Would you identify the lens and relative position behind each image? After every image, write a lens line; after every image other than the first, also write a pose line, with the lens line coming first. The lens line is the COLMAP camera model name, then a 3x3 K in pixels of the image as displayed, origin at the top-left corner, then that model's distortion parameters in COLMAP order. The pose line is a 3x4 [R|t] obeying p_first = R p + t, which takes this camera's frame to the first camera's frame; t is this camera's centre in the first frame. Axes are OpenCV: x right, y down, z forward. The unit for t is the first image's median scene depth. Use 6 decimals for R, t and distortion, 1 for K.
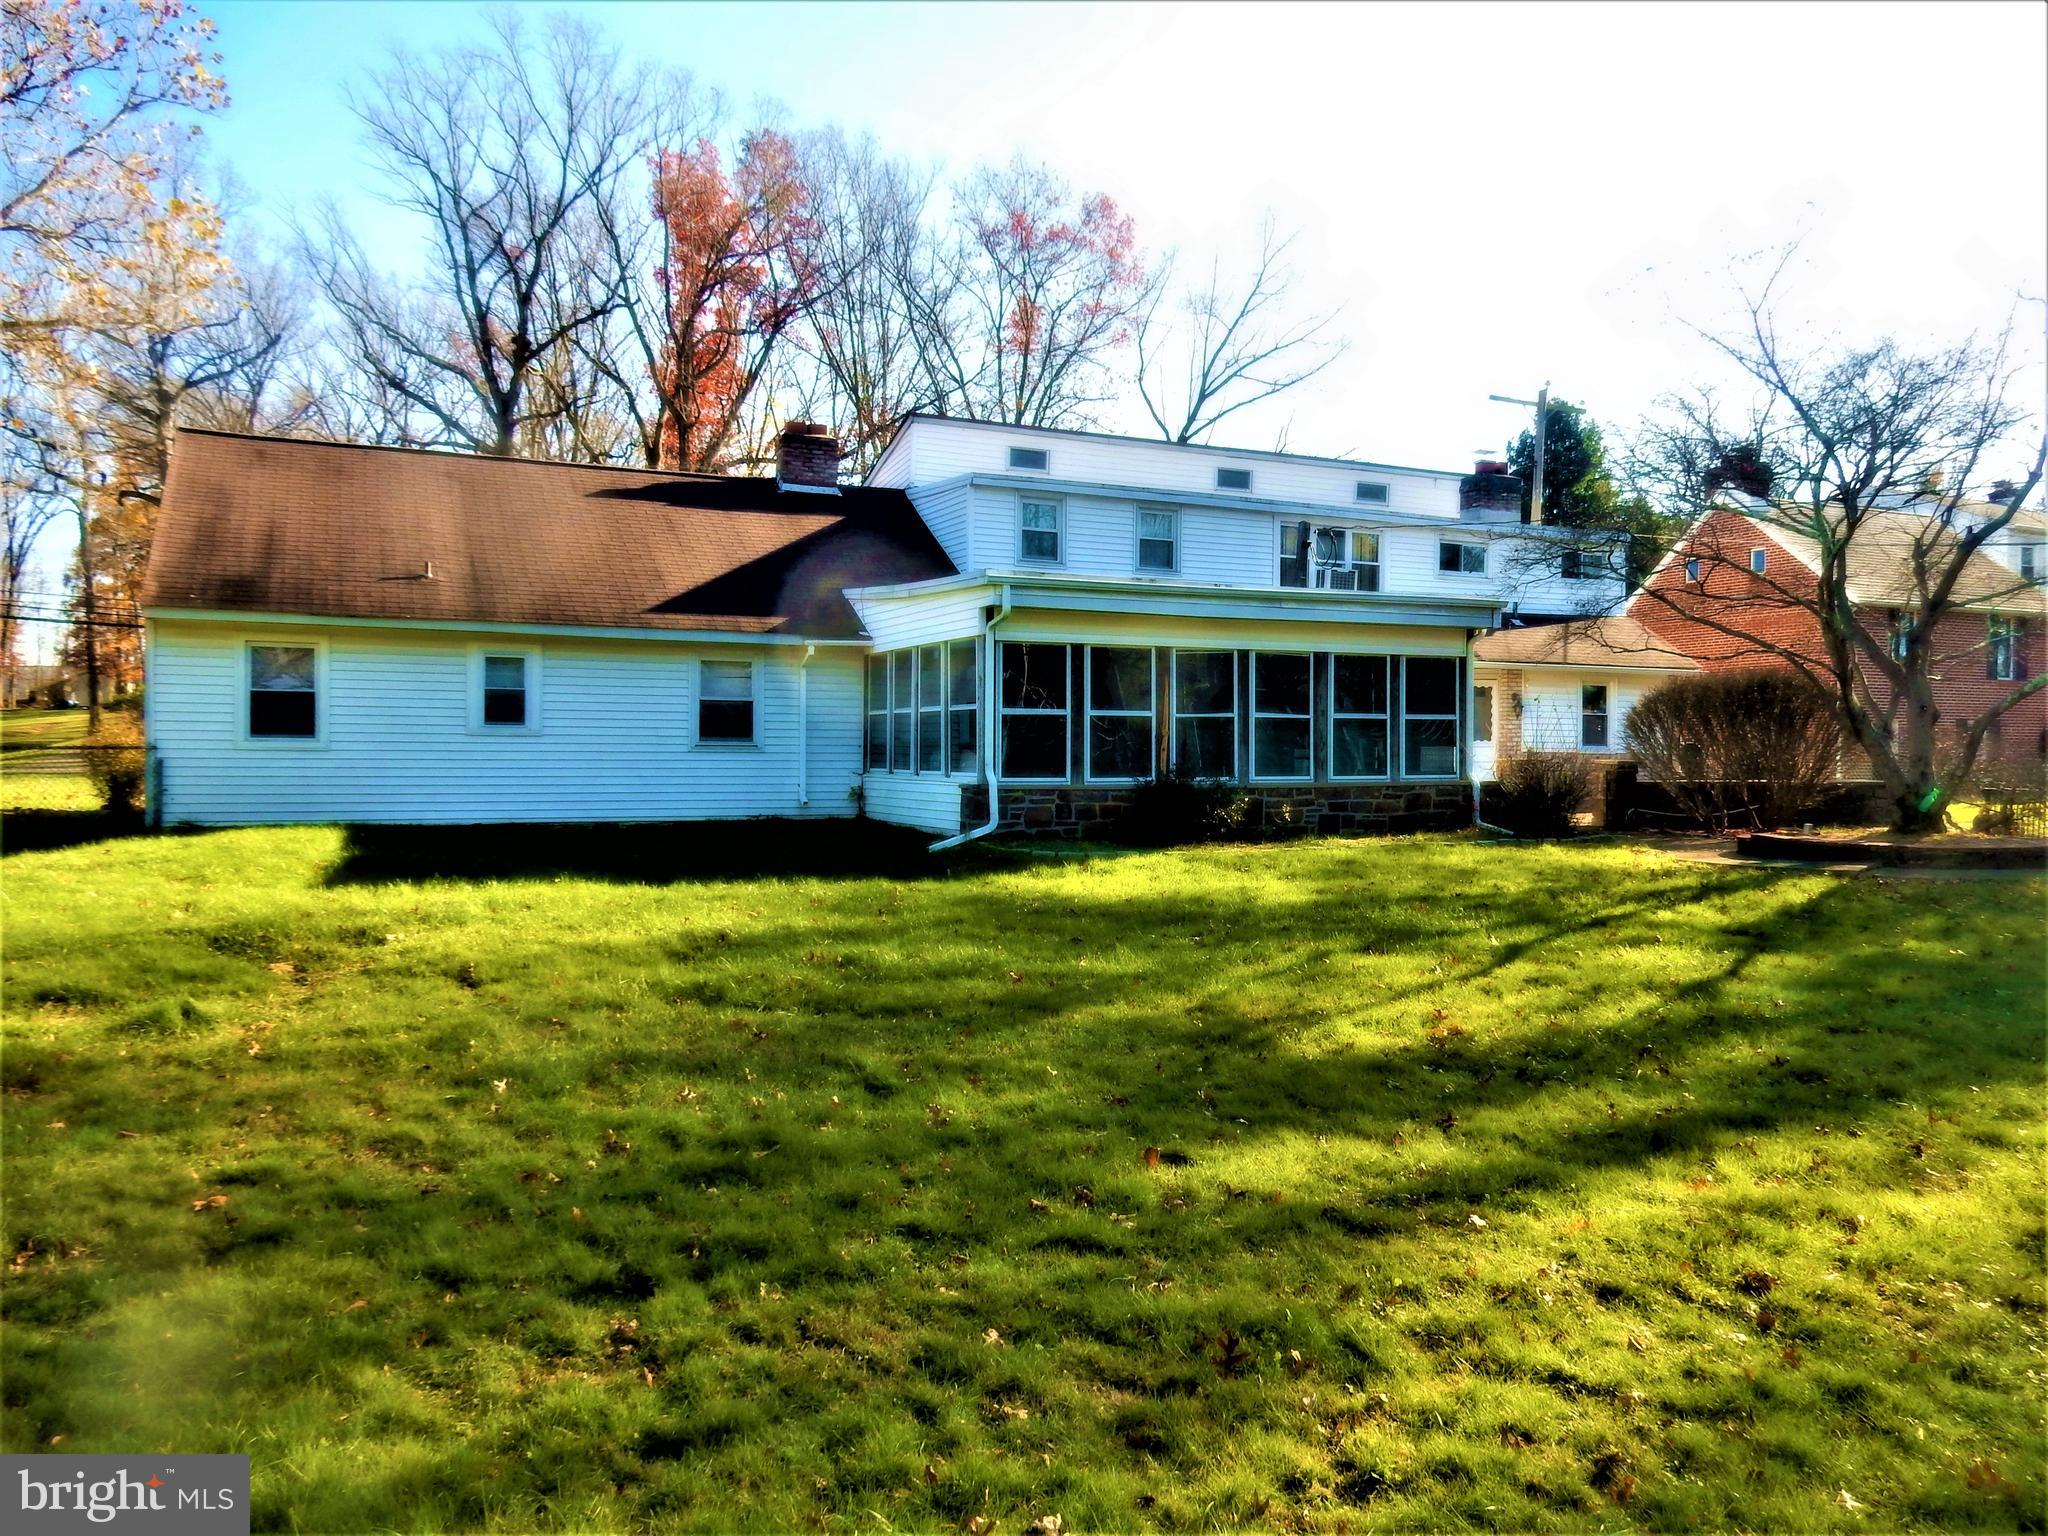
lens RADIAL K [[1497.2, 0, 1017.8], [0, 1497.2, 780.4], [0, 0, 1]] dist [-0.010670, -0.002948]
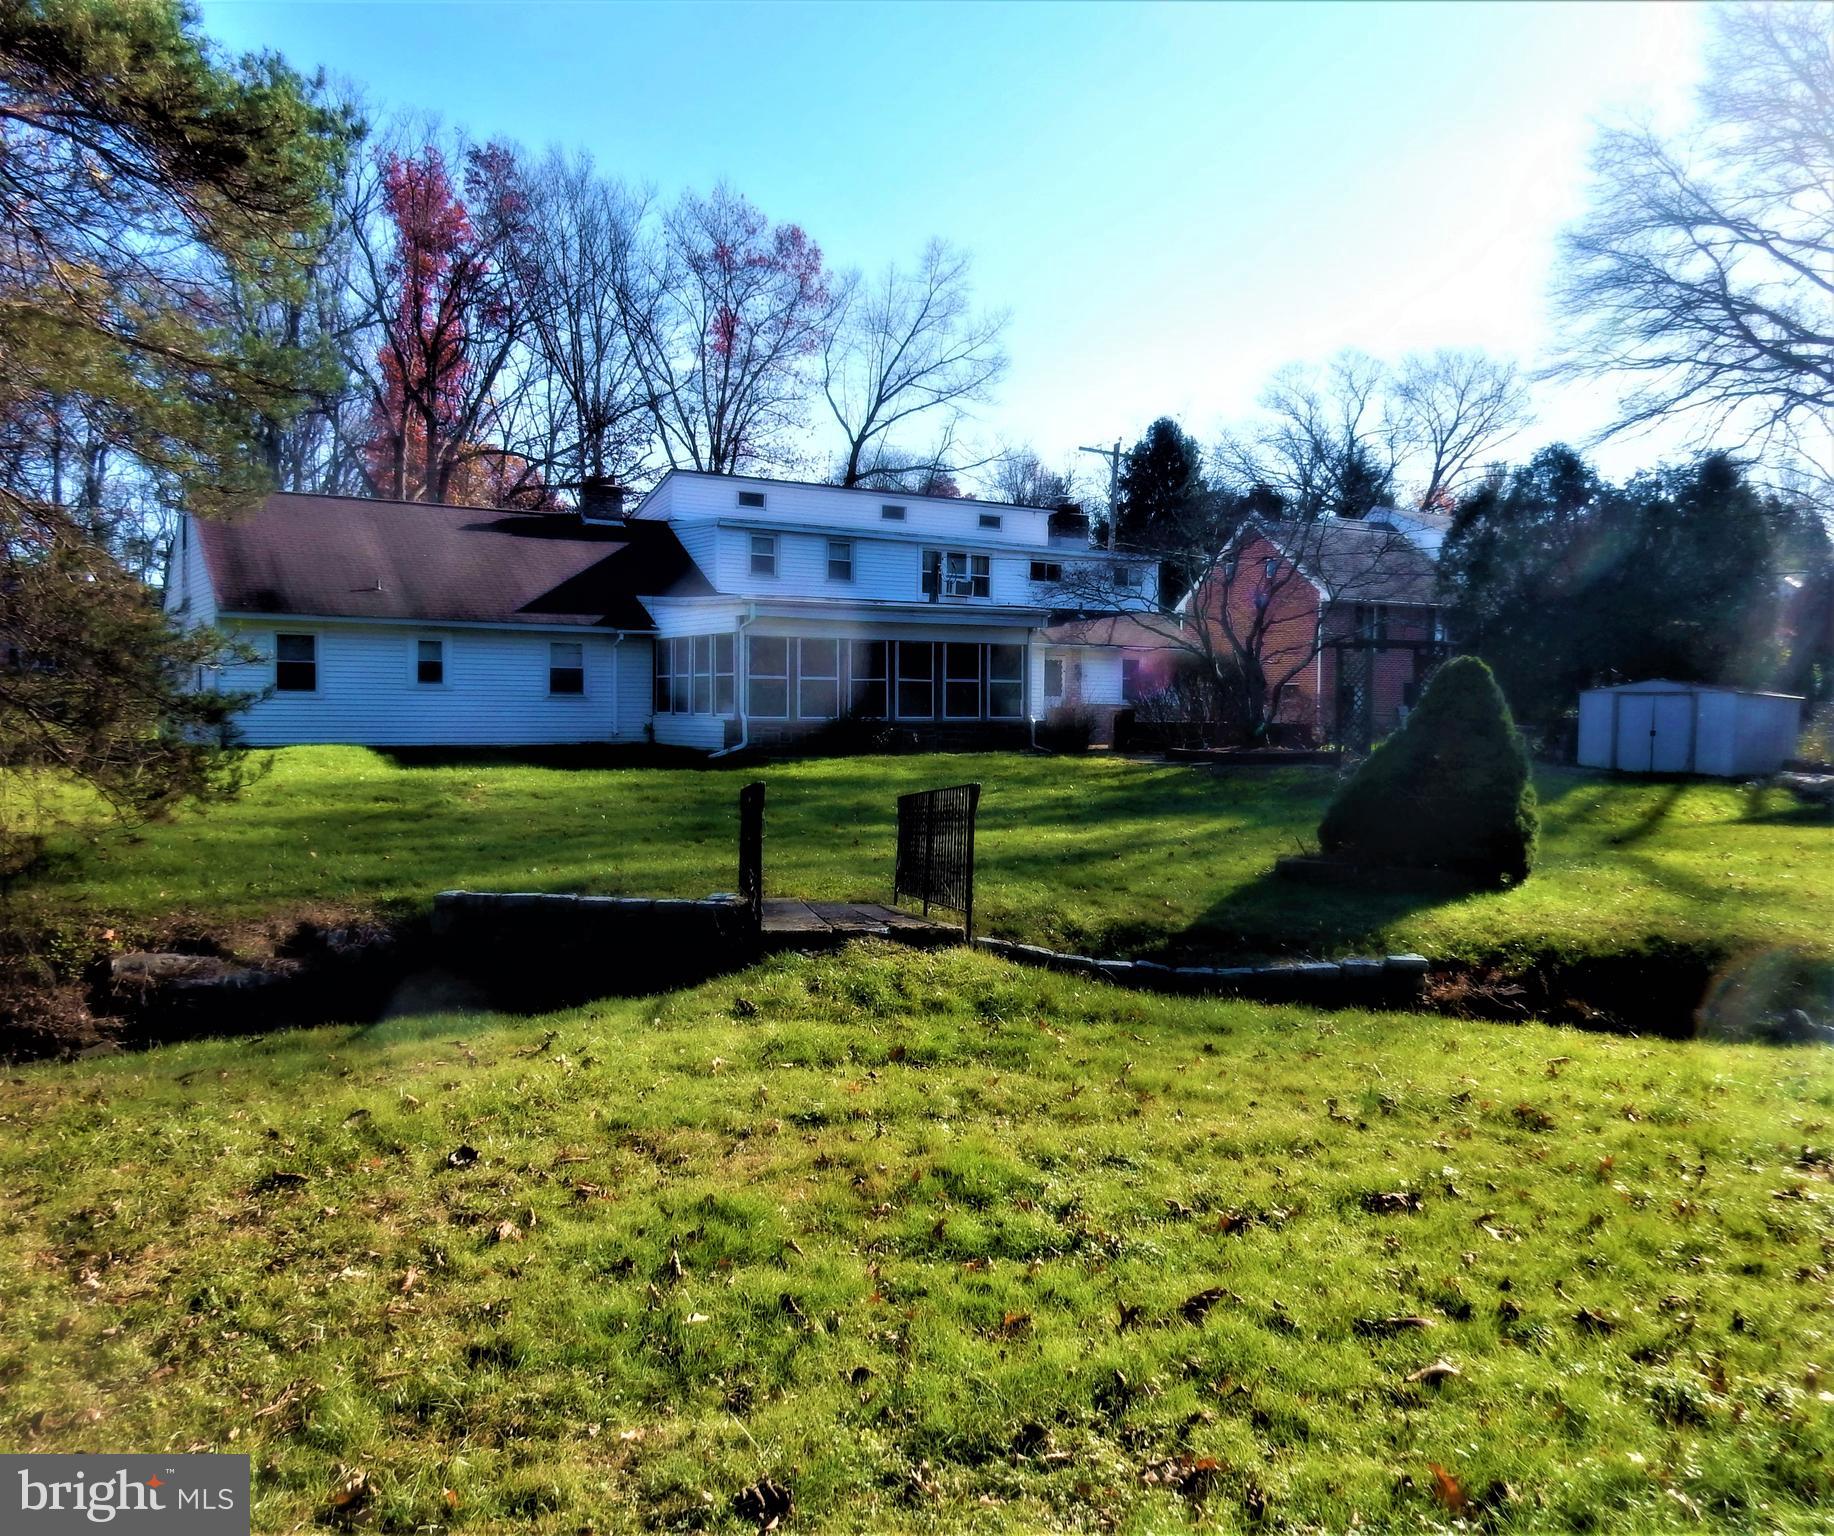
lens RADIAL K [[1507.1, 0, 923.2], [0, 1507.1, 776.3], [0, 0, 1]] dist [-0.013542, -0.009768]
pose [[0.989197, -0.004082, 0.146533, -0.034106], [0.000023, 0.999616, 0.027692, 0.009749], [-0.146590, -0.027390, 0.988818, -0.373163]]
